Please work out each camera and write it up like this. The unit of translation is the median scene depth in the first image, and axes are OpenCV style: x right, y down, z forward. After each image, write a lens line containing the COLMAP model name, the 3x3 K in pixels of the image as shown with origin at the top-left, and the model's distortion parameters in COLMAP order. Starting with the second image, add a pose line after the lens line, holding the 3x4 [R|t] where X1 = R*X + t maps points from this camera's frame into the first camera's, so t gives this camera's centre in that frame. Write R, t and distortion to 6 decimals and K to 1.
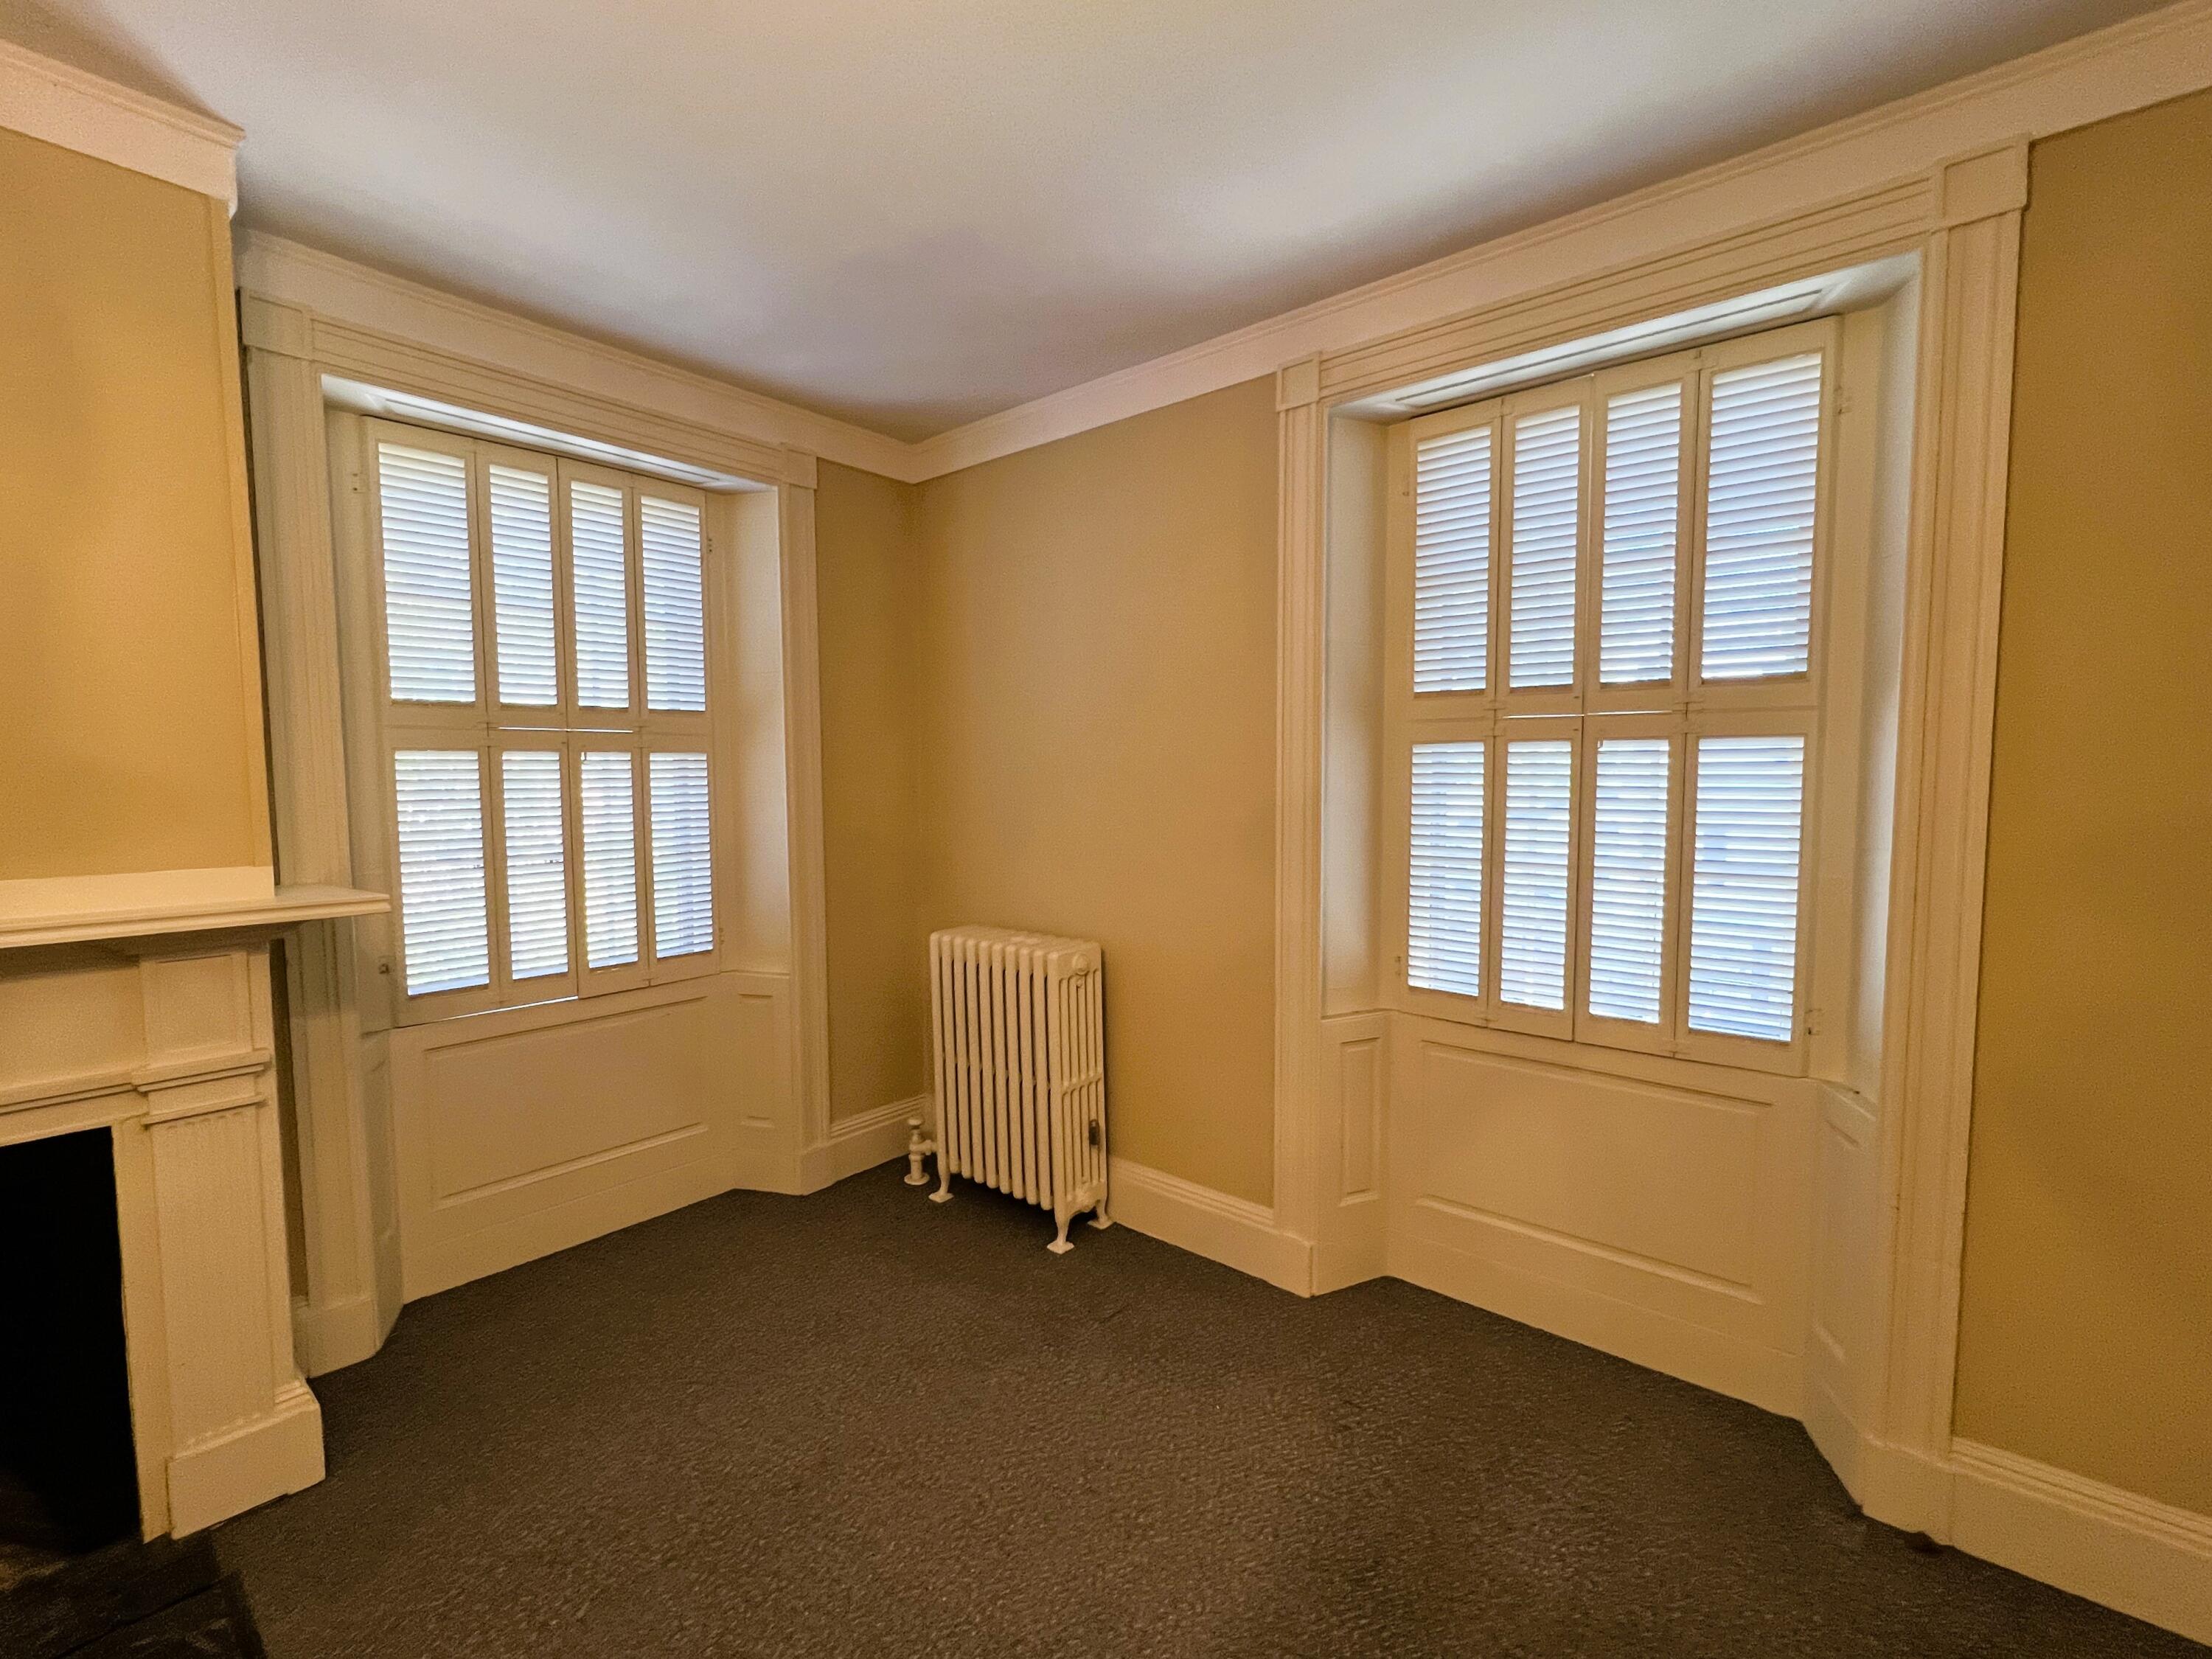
lens RADIAL K [[971.0, 0, 1105.7], [0, 971.0, 835.0], [0, 0, 1]] dist [-0.000720, 0.001155]
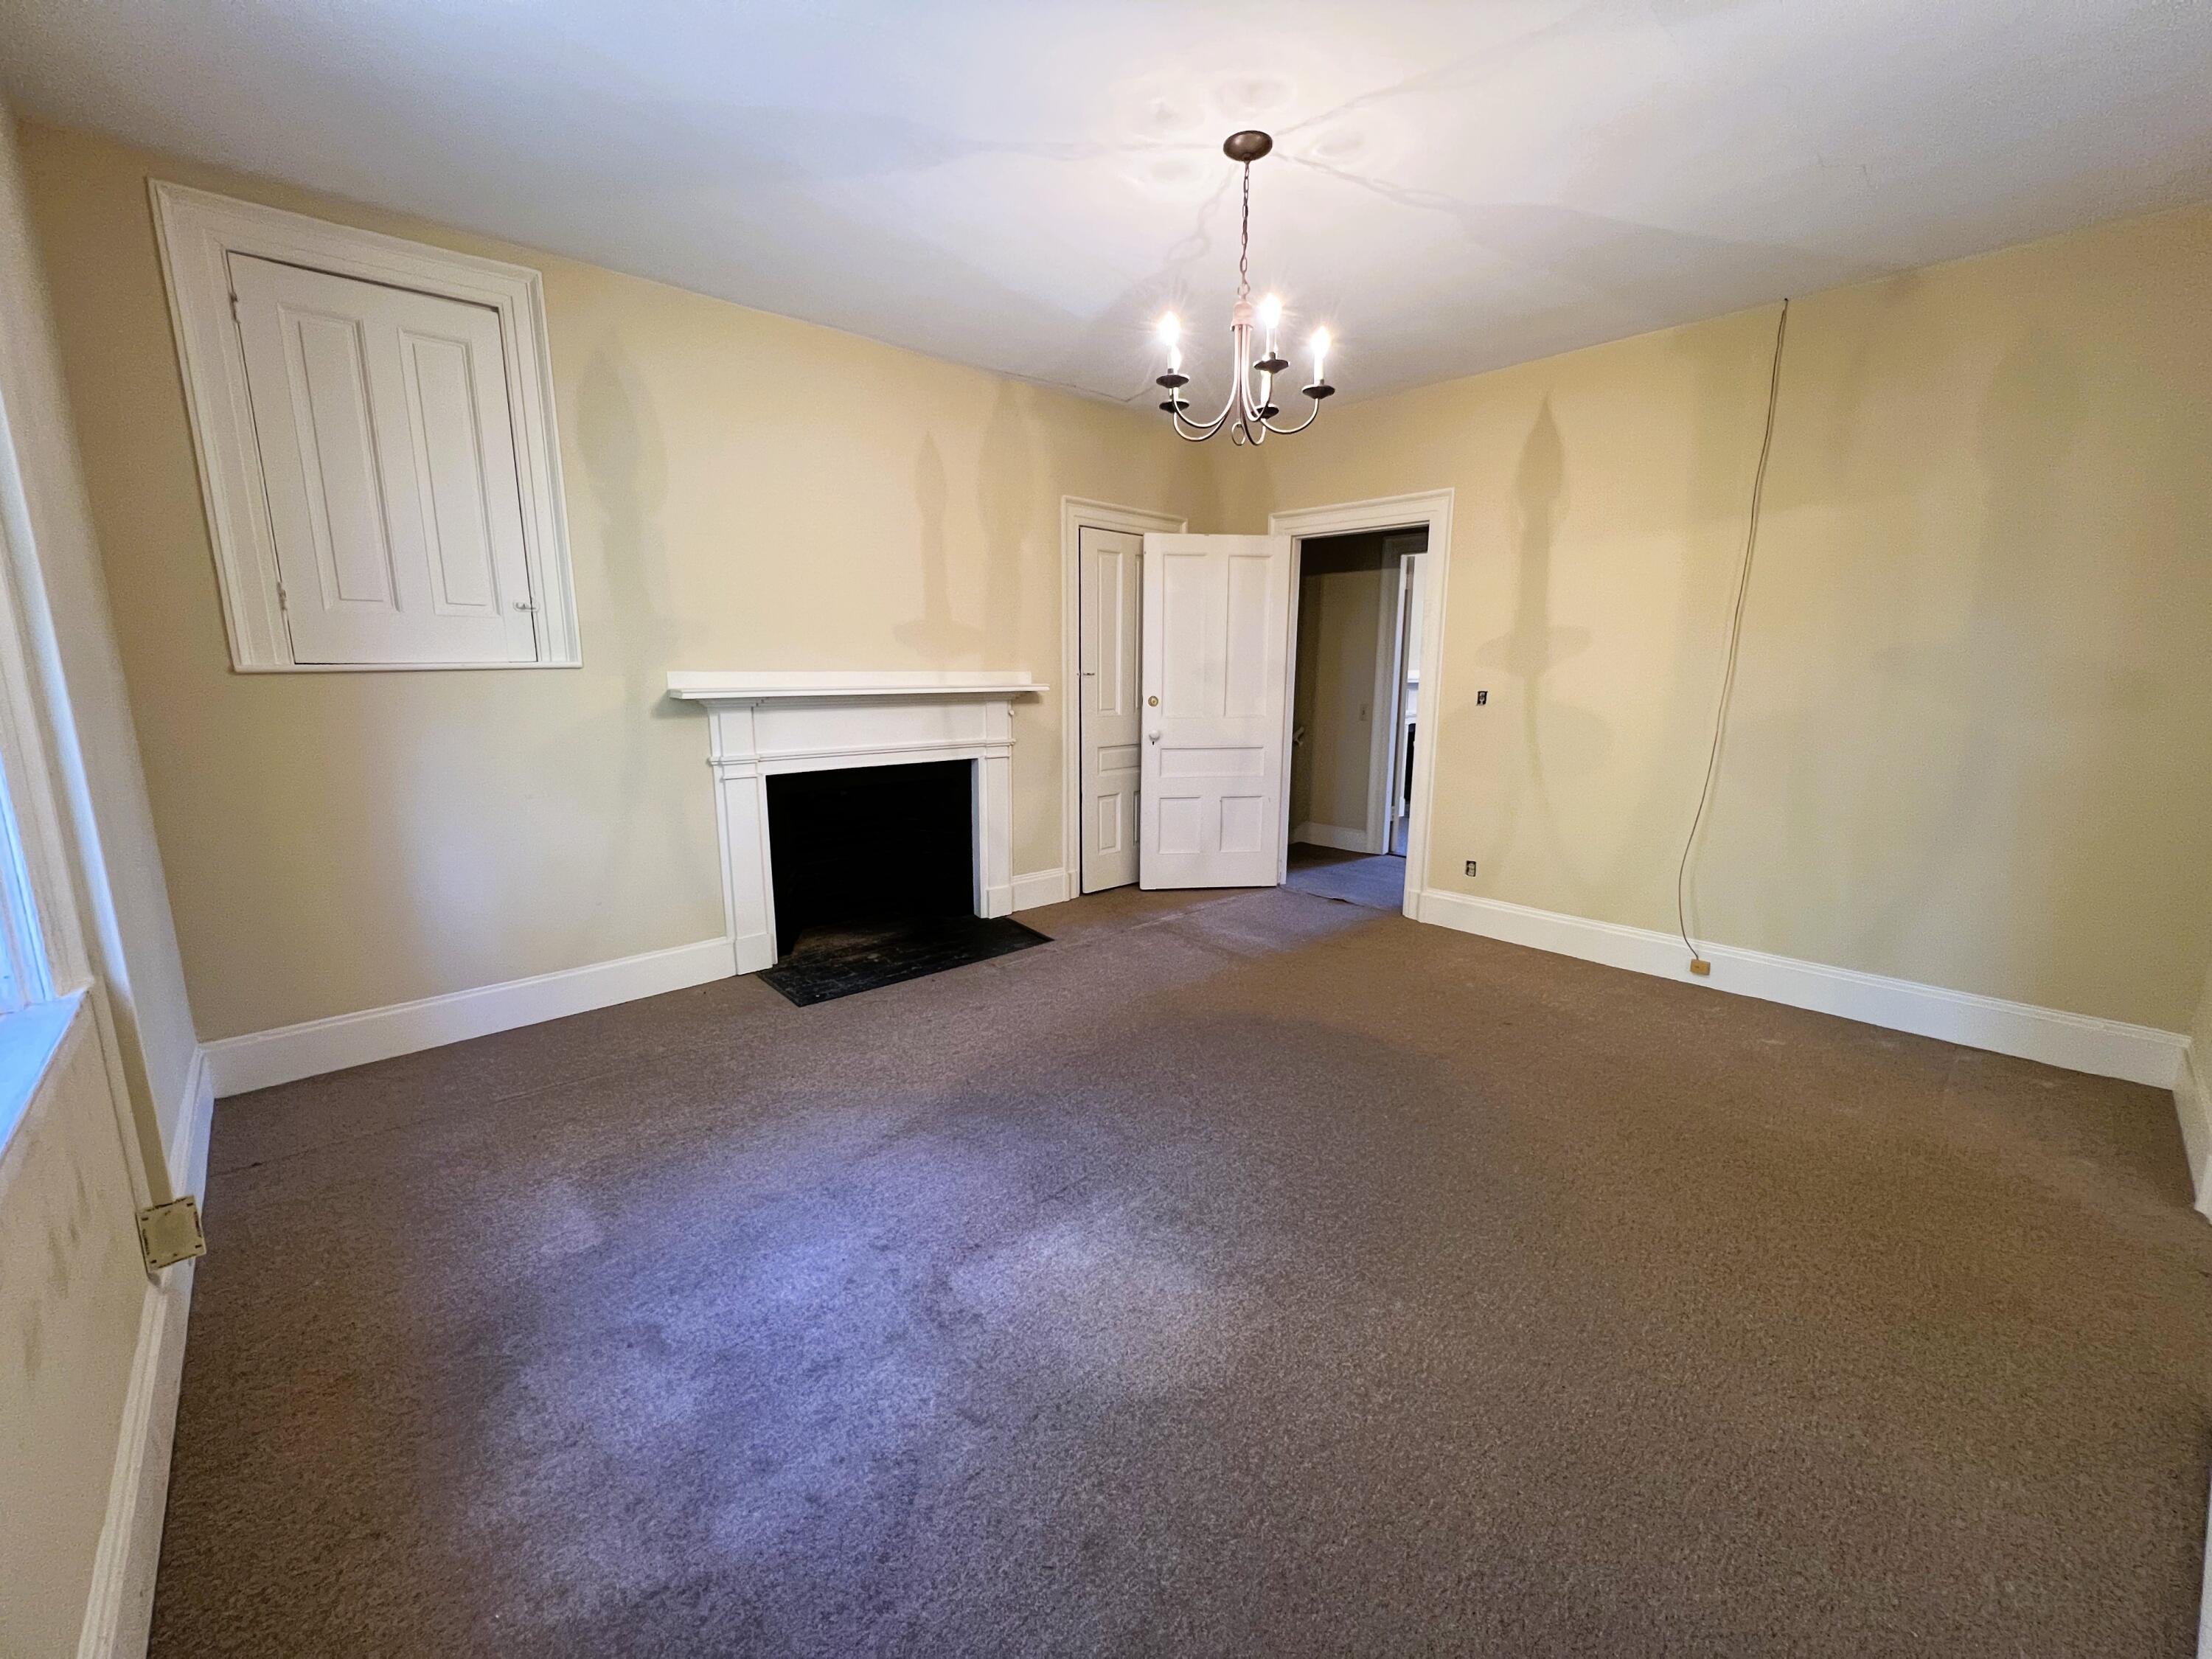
lens RADIAL K [[883.0, 0, 1098.9], [0, 883.0, 825.8], [0, 0, 1]] dist [-0.000565, -0.000412]
pose [[0.991406, 0.024519, -0.128505, -0.212072], [-0.009061, 0.992790, 0.119523, 0.109543], [0.130509, -0.117332, 0.984480, -0.836711]]
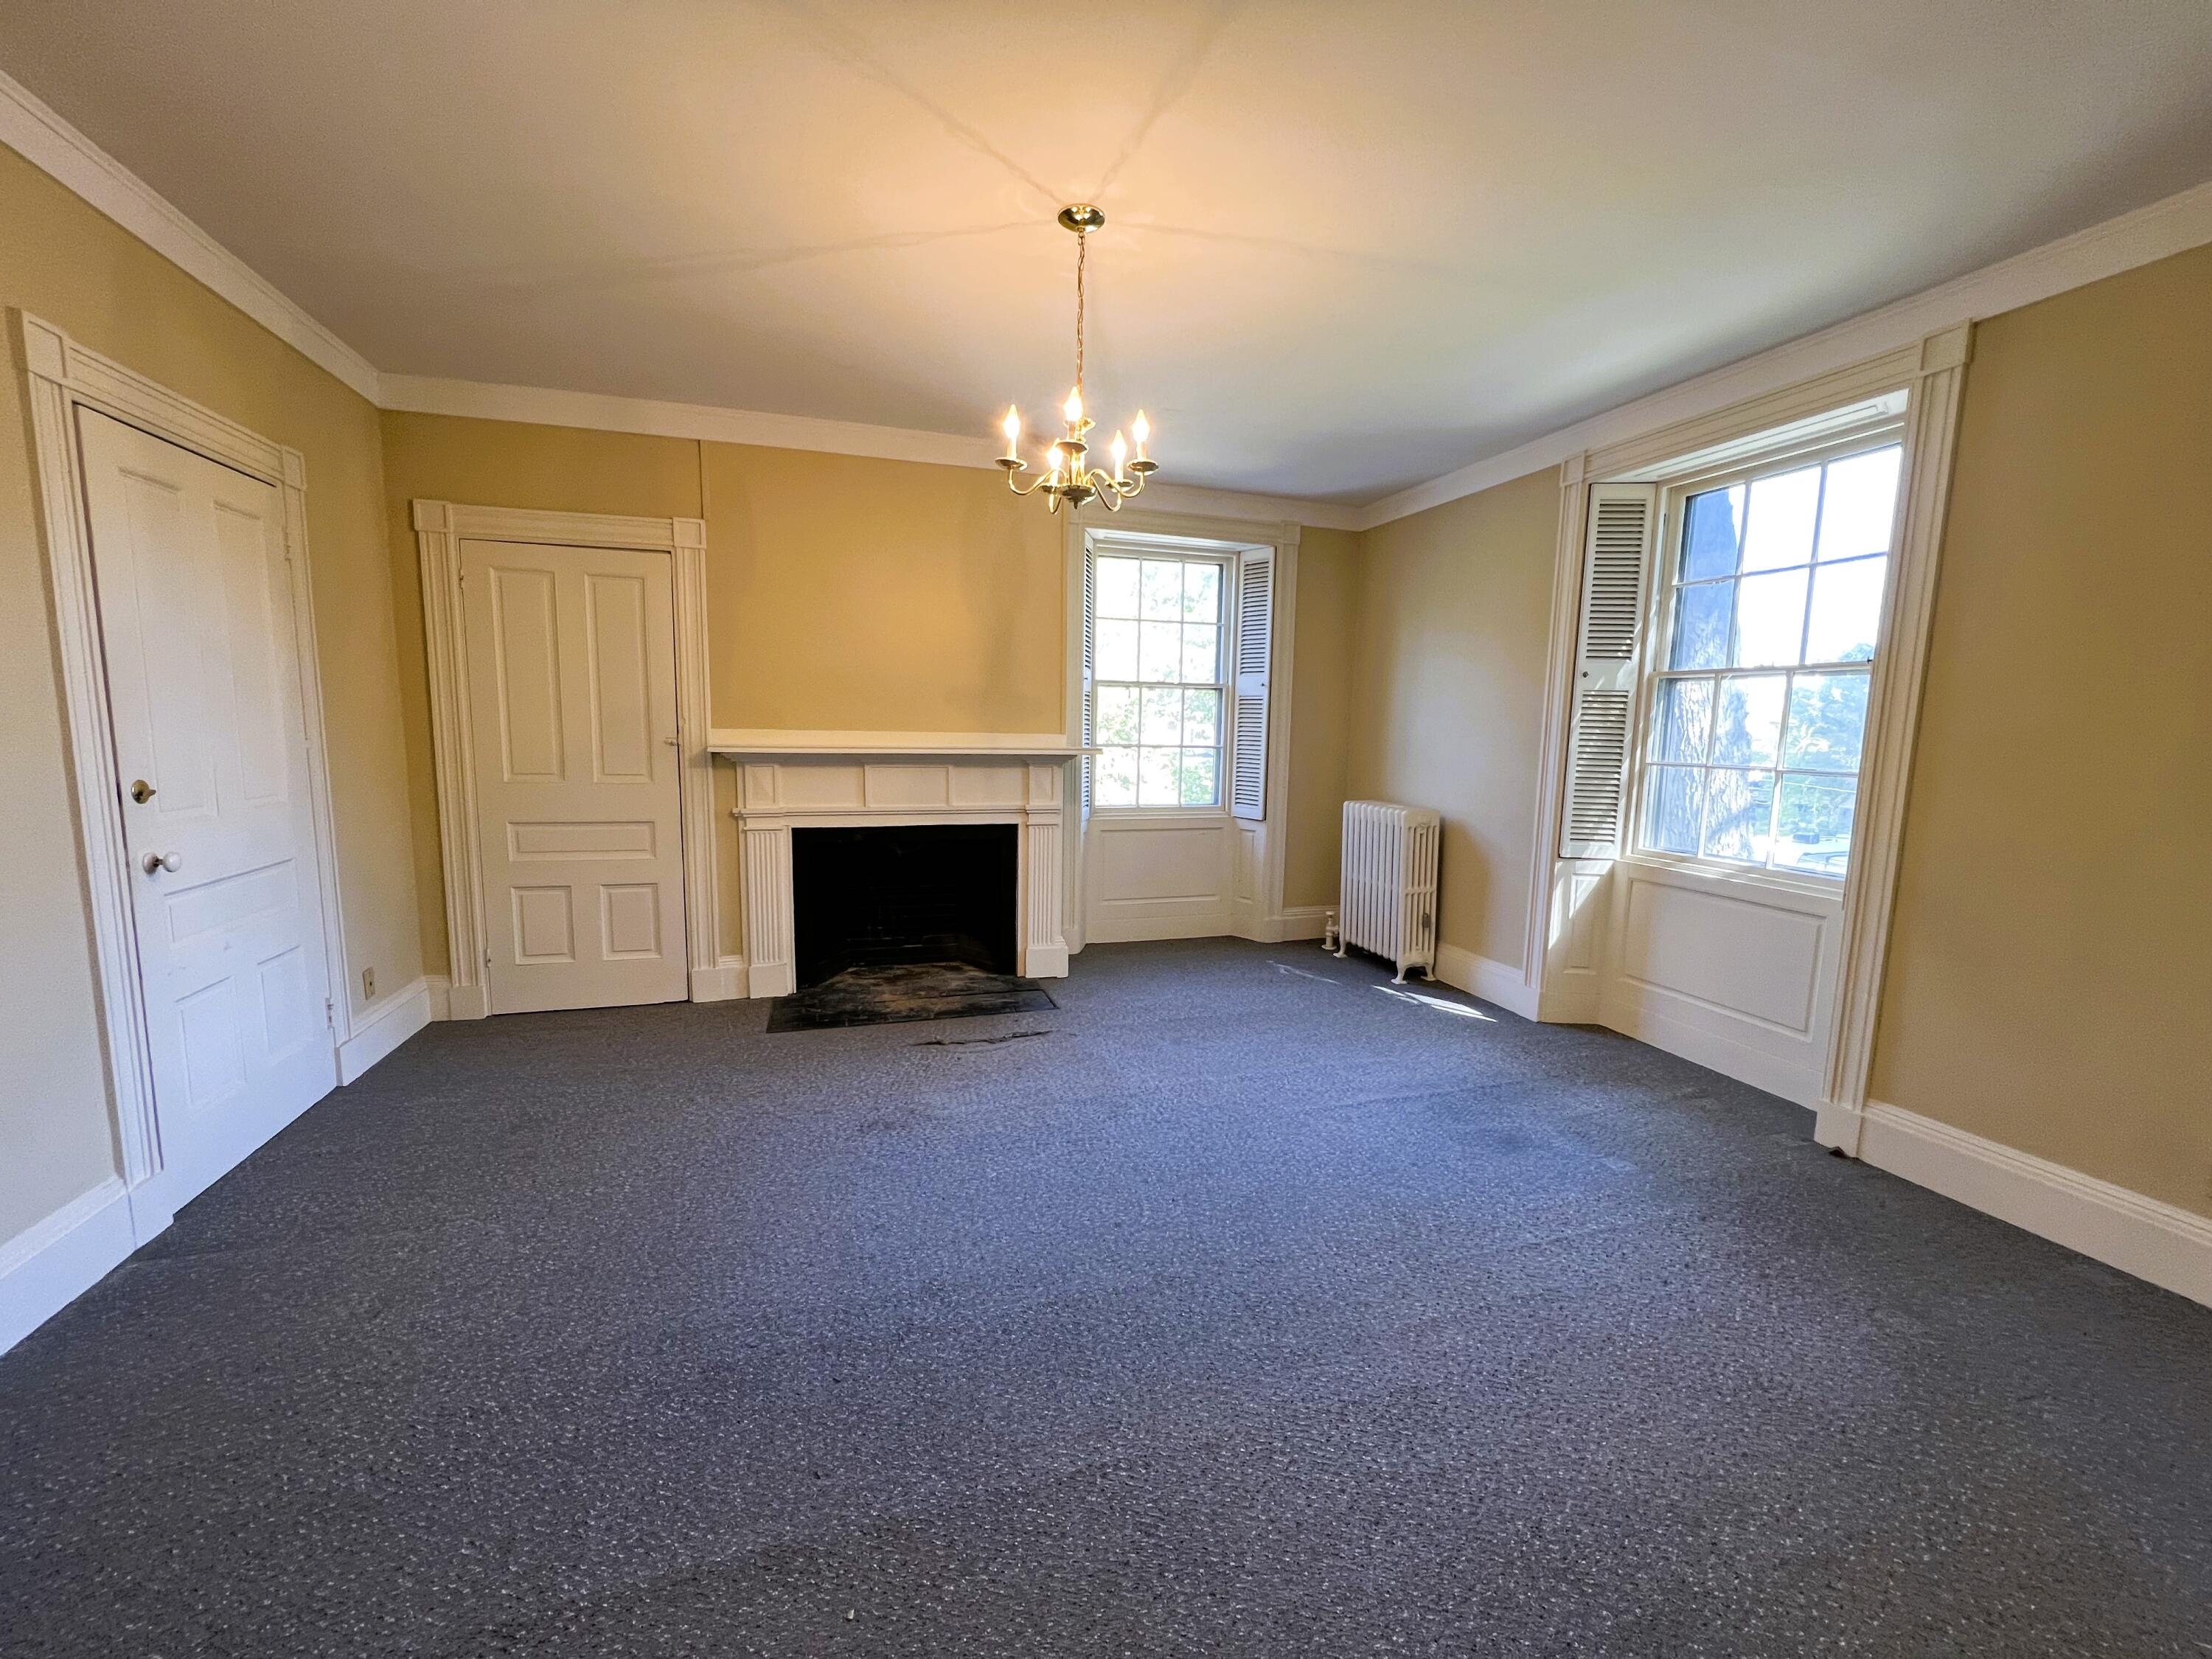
lens RADIAL K [[883.0, 0, 1107.7], [0, 883.0, 830.1], [0, 0, 1]] dist [-0.000565, -0.000412]
pose [[0.850521, 0.084971, -0.519033, 0.305786], [-0.058613, 0.996029, 0.067013, 0.077237], [0.522666, -0.026574, 0.852123, -0.607392]]
